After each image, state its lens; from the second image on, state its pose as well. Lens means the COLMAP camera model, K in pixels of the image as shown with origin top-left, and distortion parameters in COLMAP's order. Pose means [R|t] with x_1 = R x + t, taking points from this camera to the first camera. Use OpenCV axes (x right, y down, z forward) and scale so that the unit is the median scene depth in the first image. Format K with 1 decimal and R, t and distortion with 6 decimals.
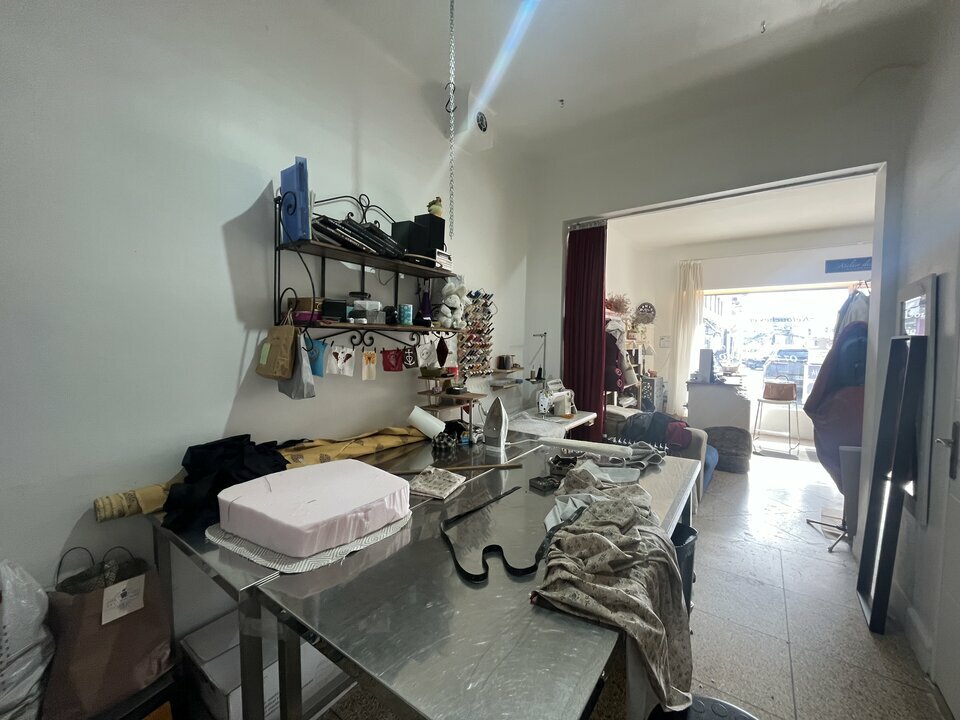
lens RADIAL K [[387.0, 0, 477.4], [0, 387.0, 359.6], [0, 0, 1]] dist [0.000073, -0.000744]
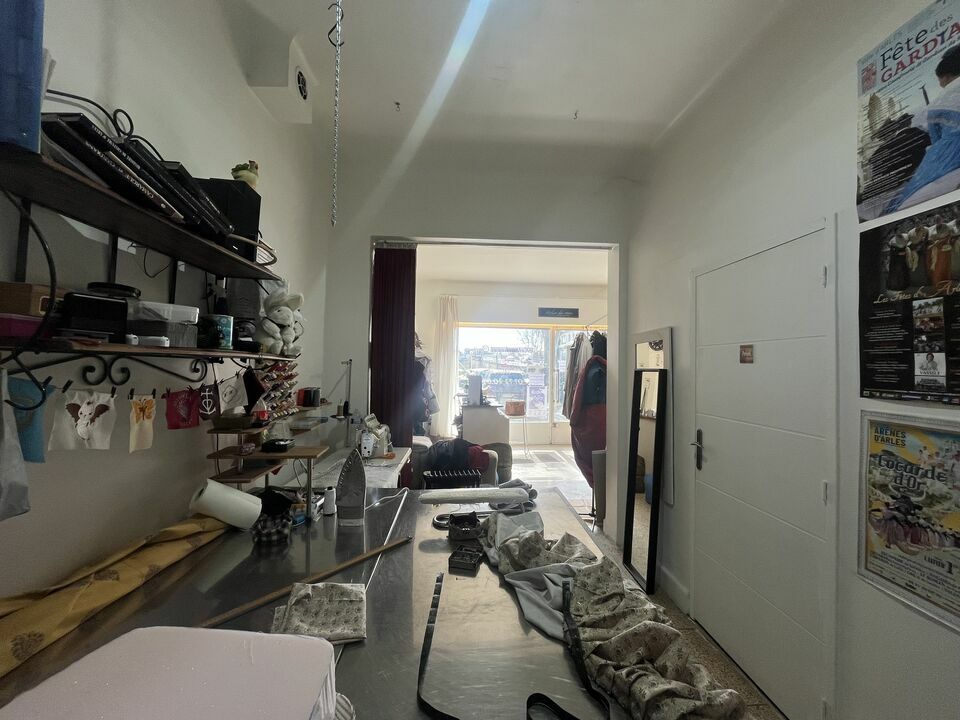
lens RADIAL K [[387.0, 0, 477.4], [0, 387.0, 359.6], [0, 0, 1]] dist [0.000073, -0.000744]
pose [[0.779199, 0.015762, 0.626579, -0.221737], [0.021354, 0.998436, -0.051671, -0.030114], [-0.626413, 0.053642, 0.777643, 0.253035]]
